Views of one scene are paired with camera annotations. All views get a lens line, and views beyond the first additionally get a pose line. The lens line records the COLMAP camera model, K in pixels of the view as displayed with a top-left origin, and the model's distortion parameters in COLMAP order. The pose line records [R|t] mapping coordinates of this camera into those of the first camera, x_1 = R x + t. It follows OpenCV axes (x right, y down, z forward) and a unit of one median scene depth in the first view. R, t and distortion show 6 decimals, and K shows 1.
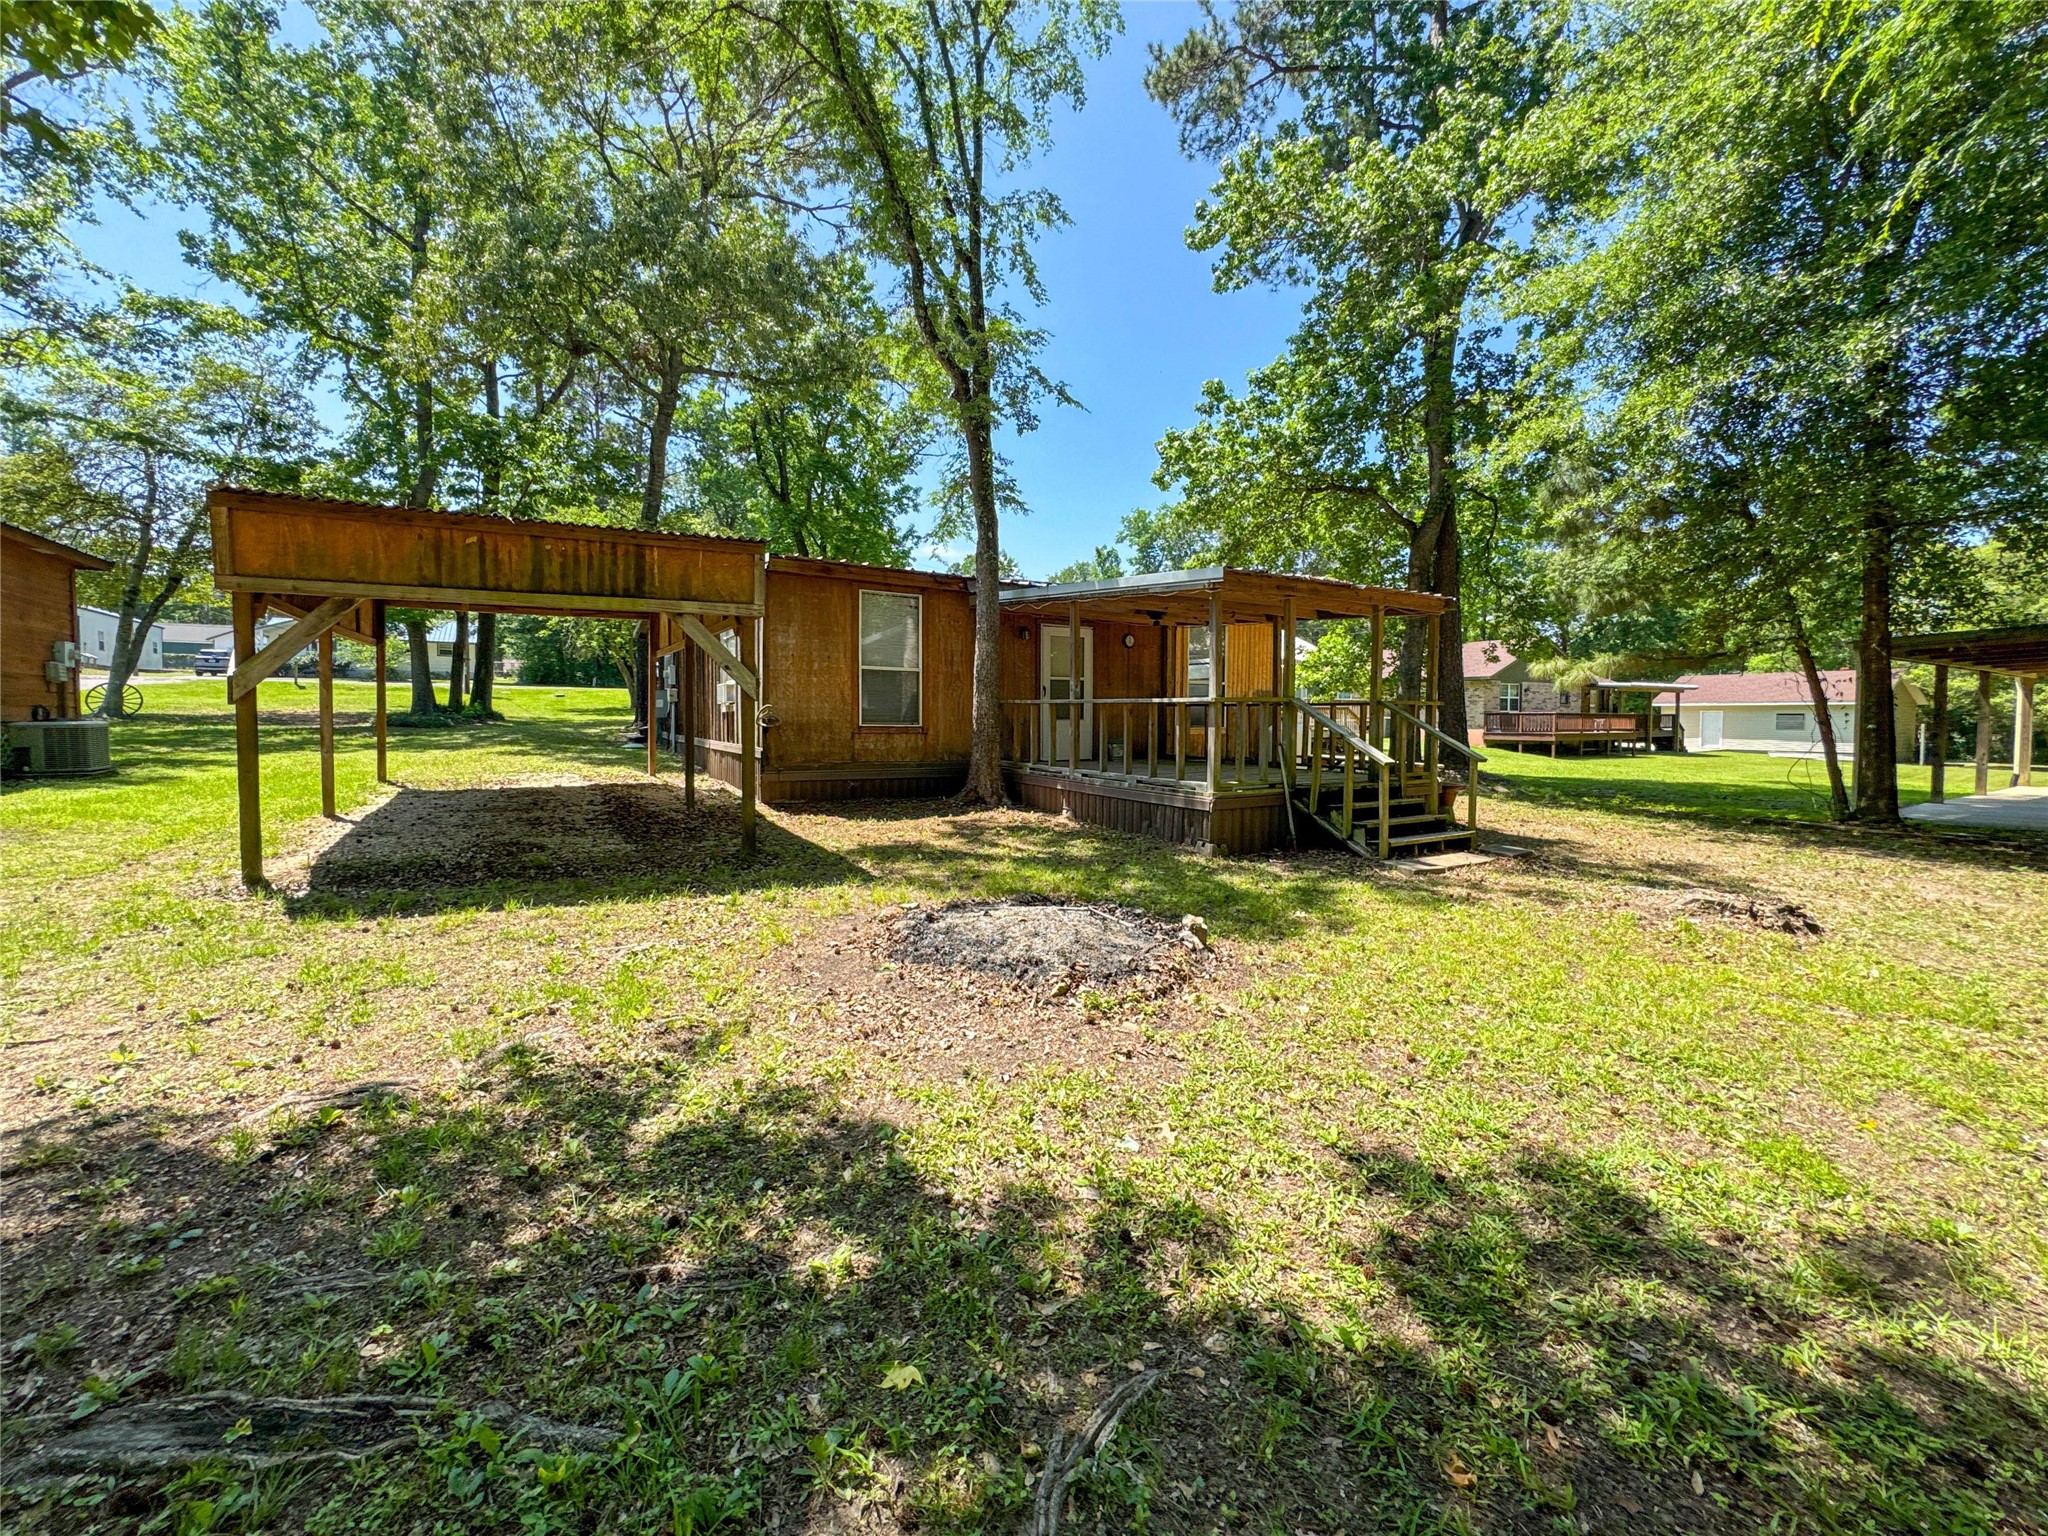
lens RADIAL K [[849.8, 0, 1050.3], [0, 849.8, 752.5], [0, 0, 1]] dist [-0.040637, 0.016505]
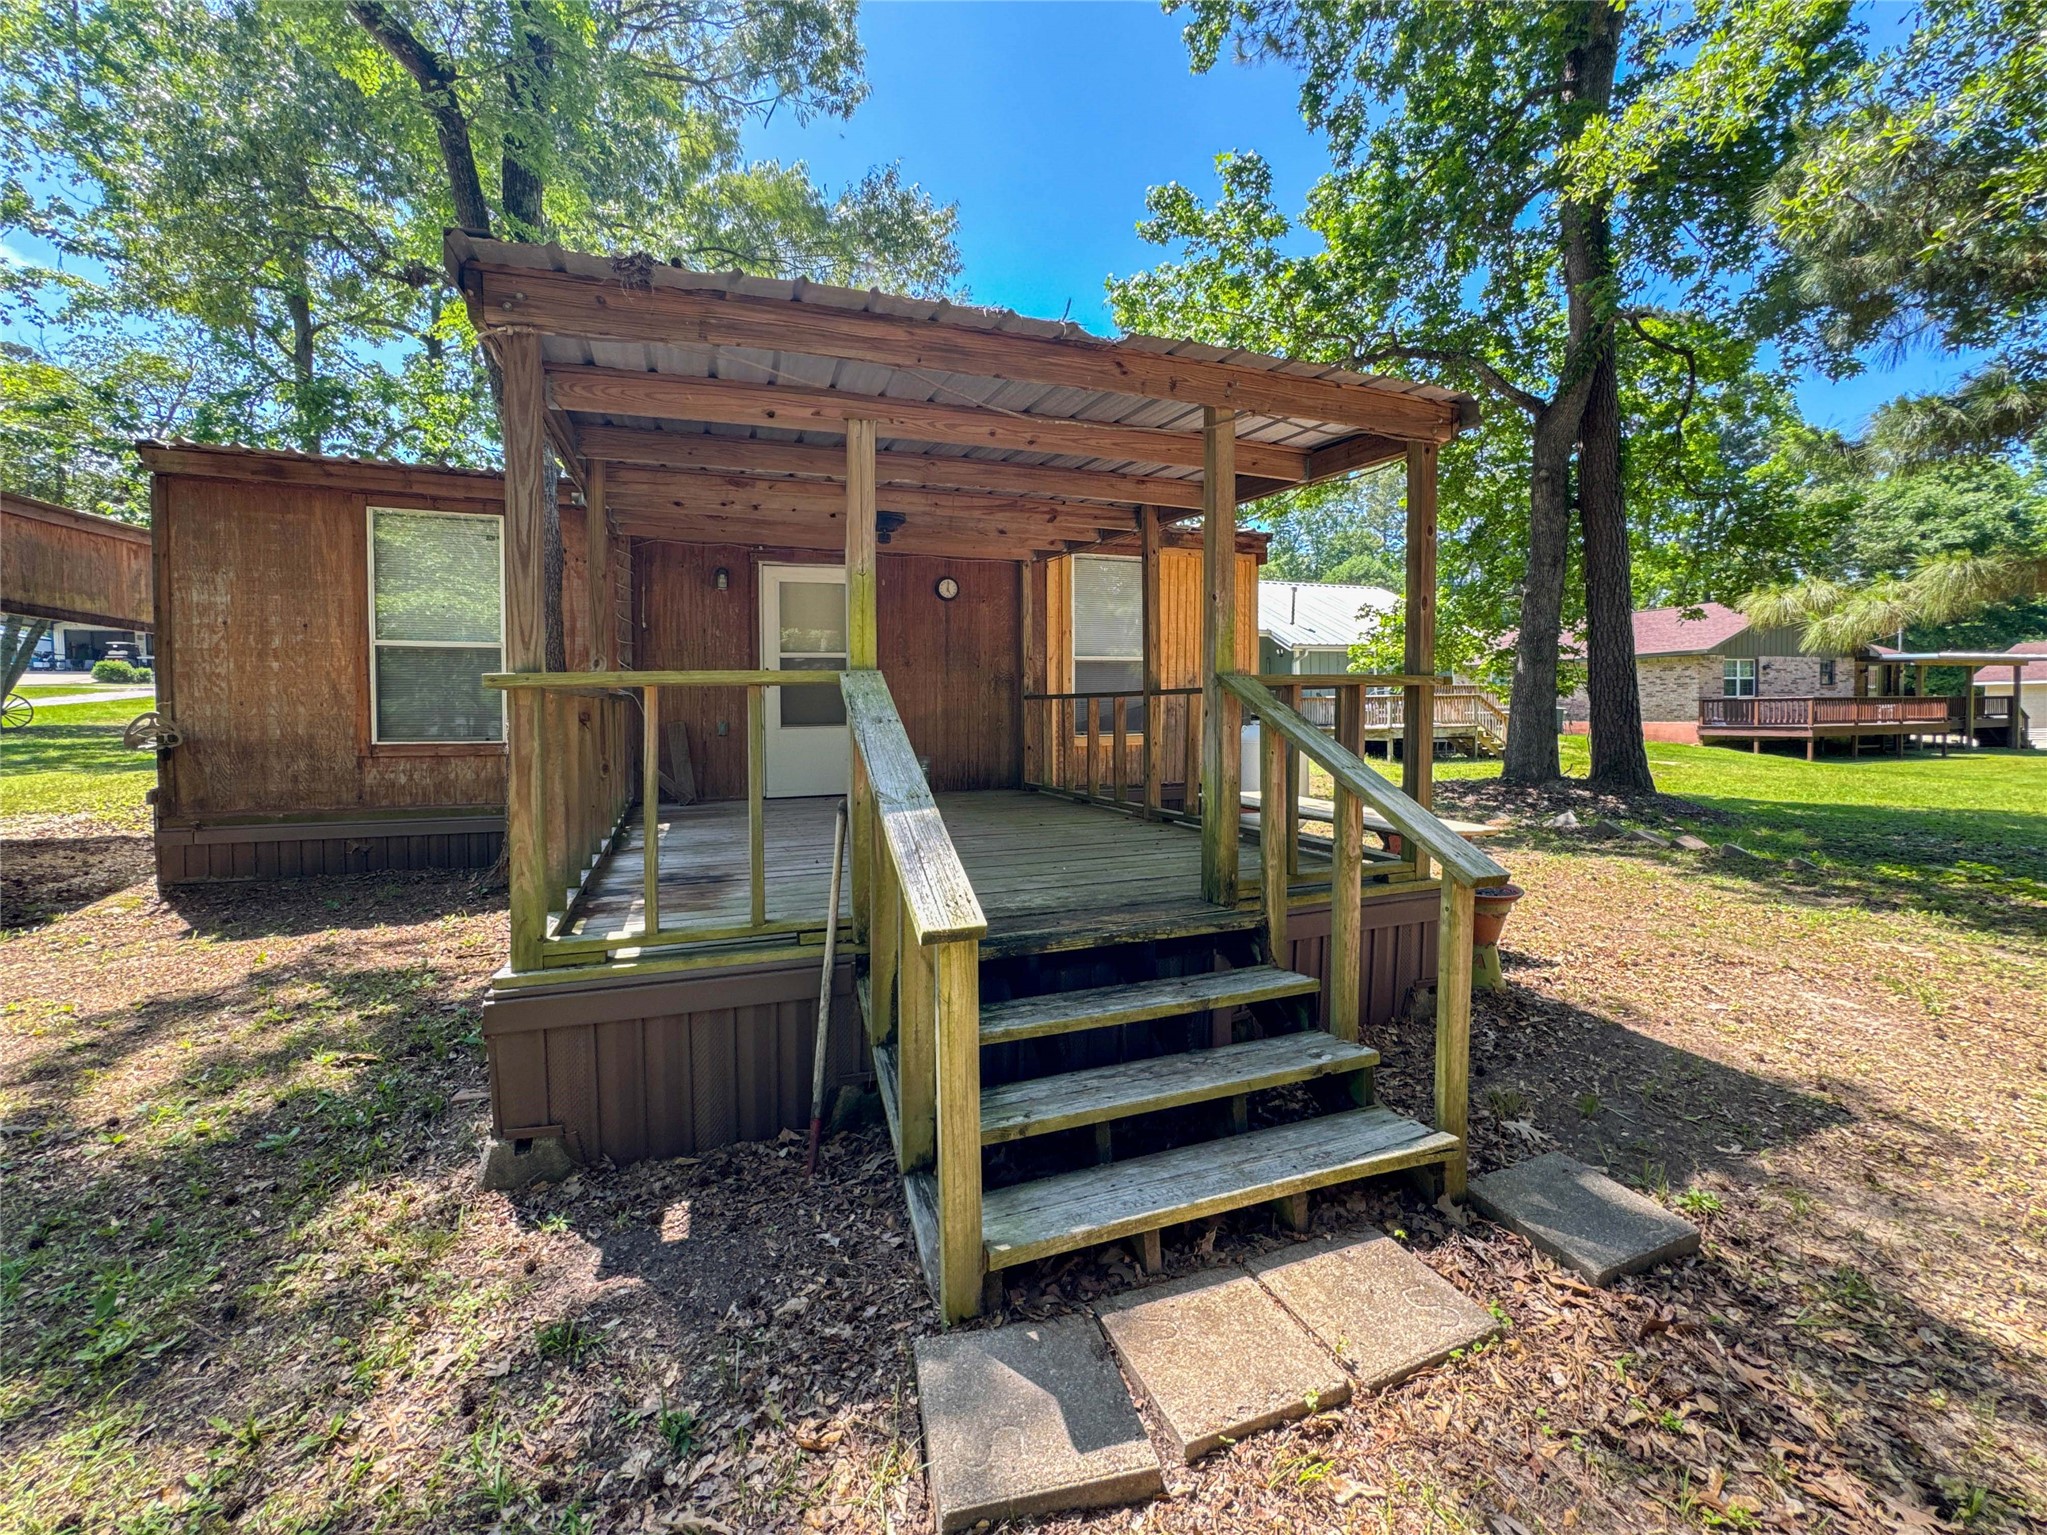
lens RADIAL K [[840.6, 0, 1029.5], [0, 840.6, 738.0], [0, 0, 1]] dist [-0.003337, -0.000385]
pose [[0.977756, -0.007564, -0.209608, 0.103095], [0.005279, 0.999920, -0.011460, -0.008363], [0.209678, 0.010099, 0.977718, 0.169752]]
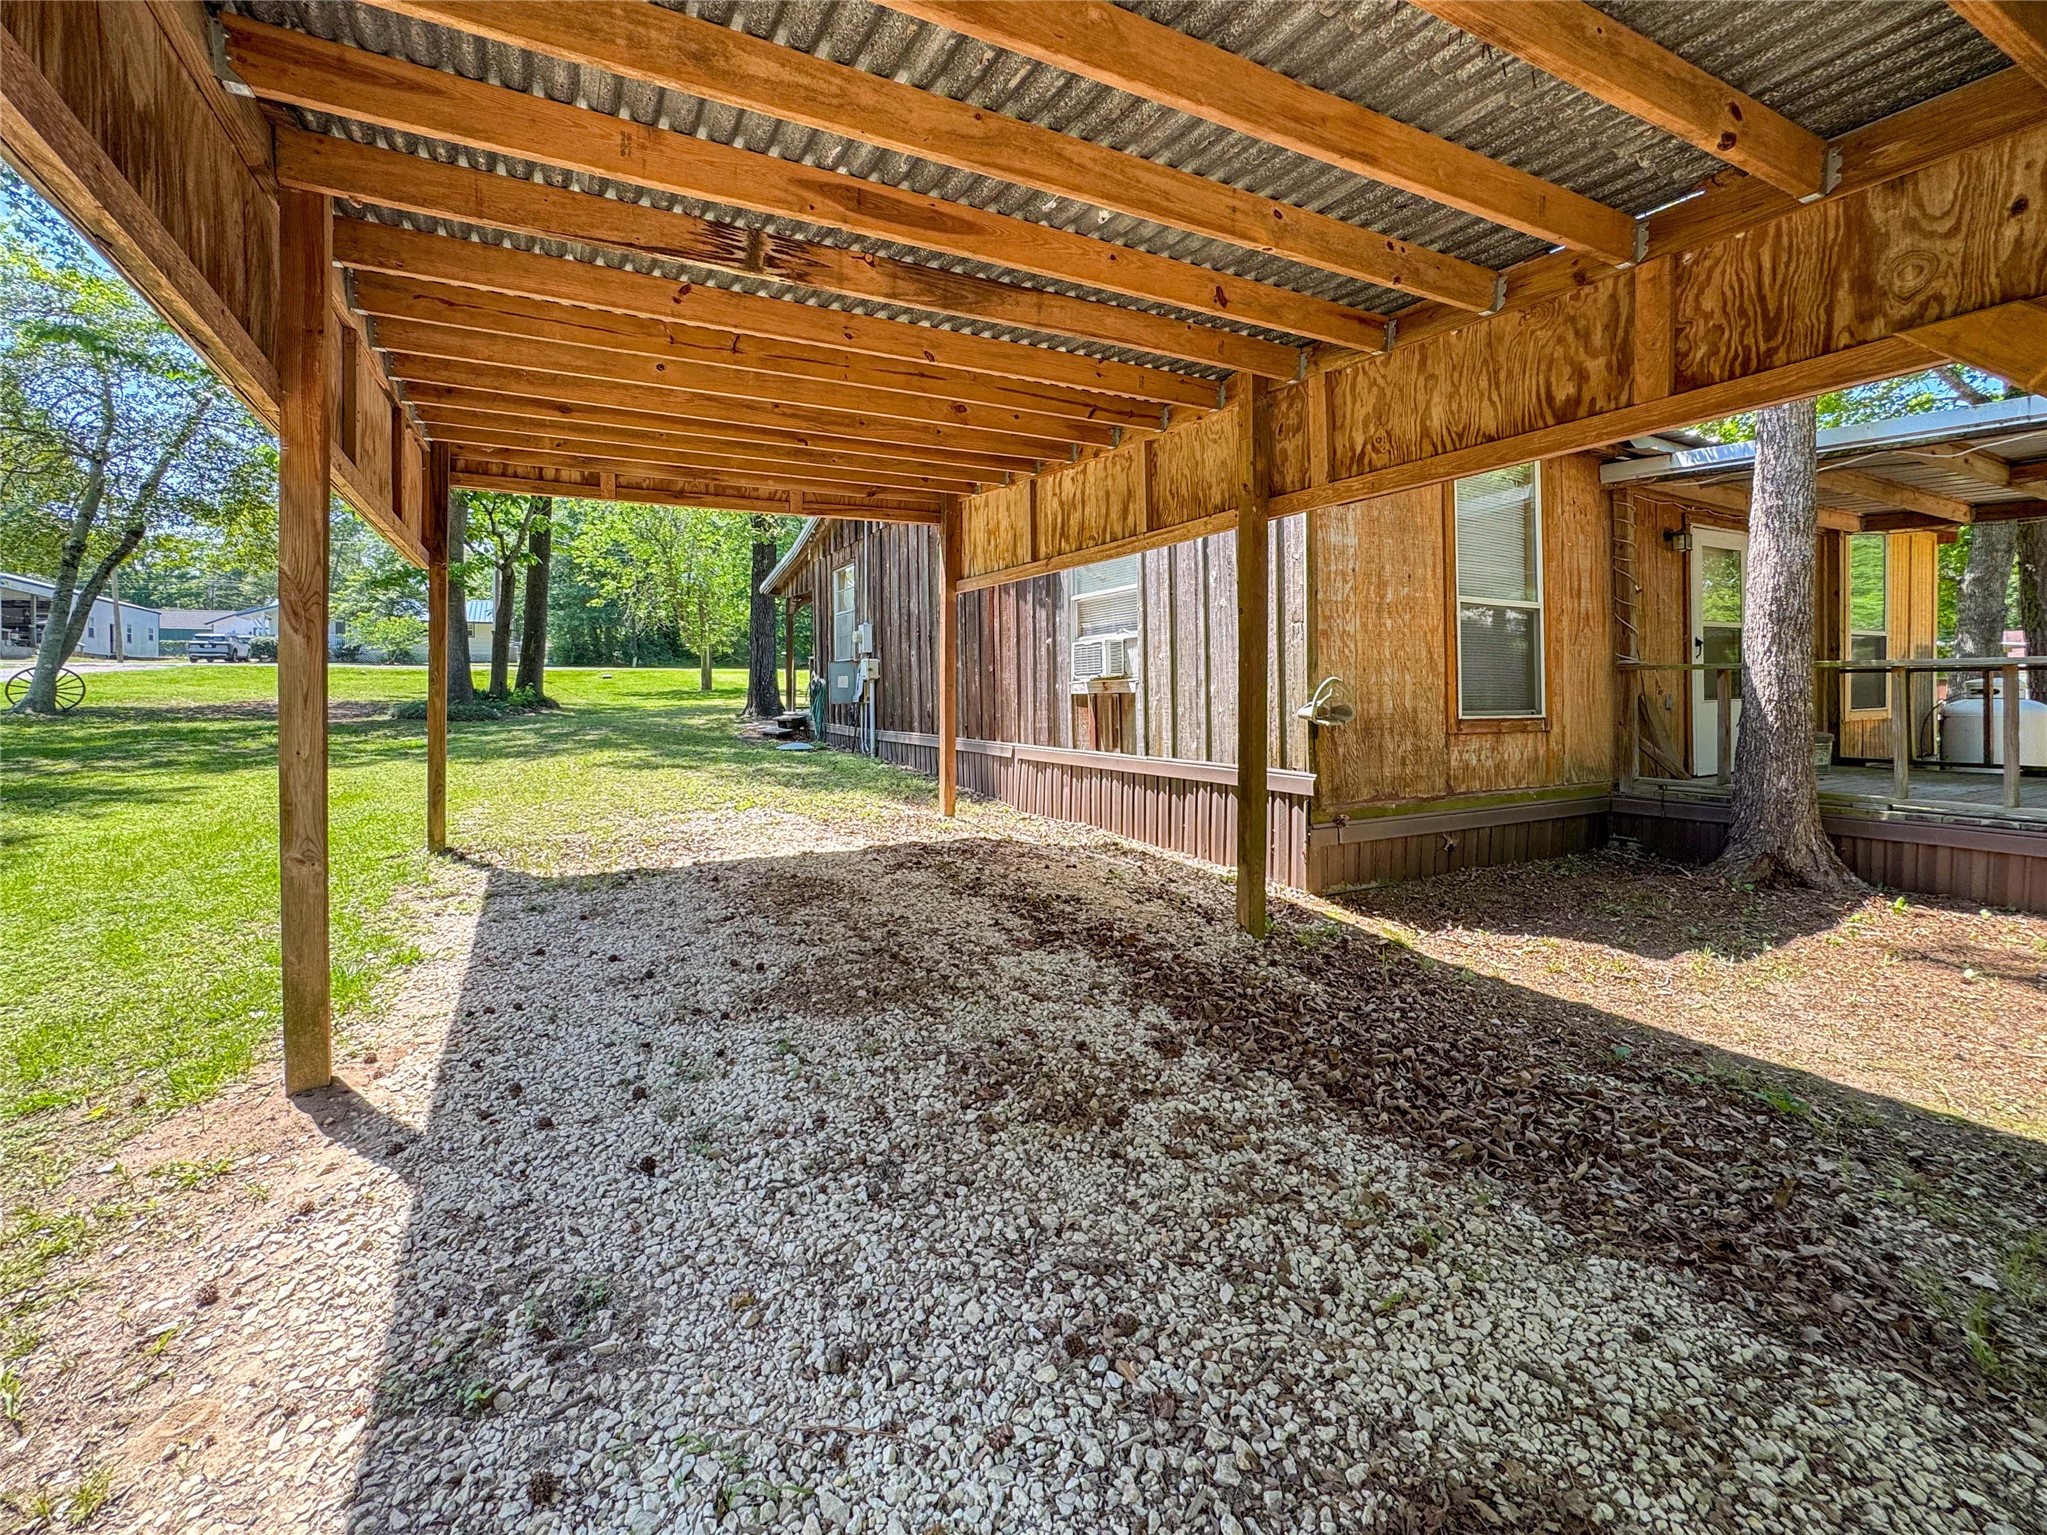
lens RADIAL K [[883.9, 0, 1085.0], [0, 883.9, 699.2], [0, 0, 1]] dist [0.000010, 0.000108]
pose [[0.999782, -0.017370, -0.011552, -0.133477], [0.016967, 0.999273, -0.034152, -0.009056], [0.012137, 0.033949, 0.999350, 0.155985]]
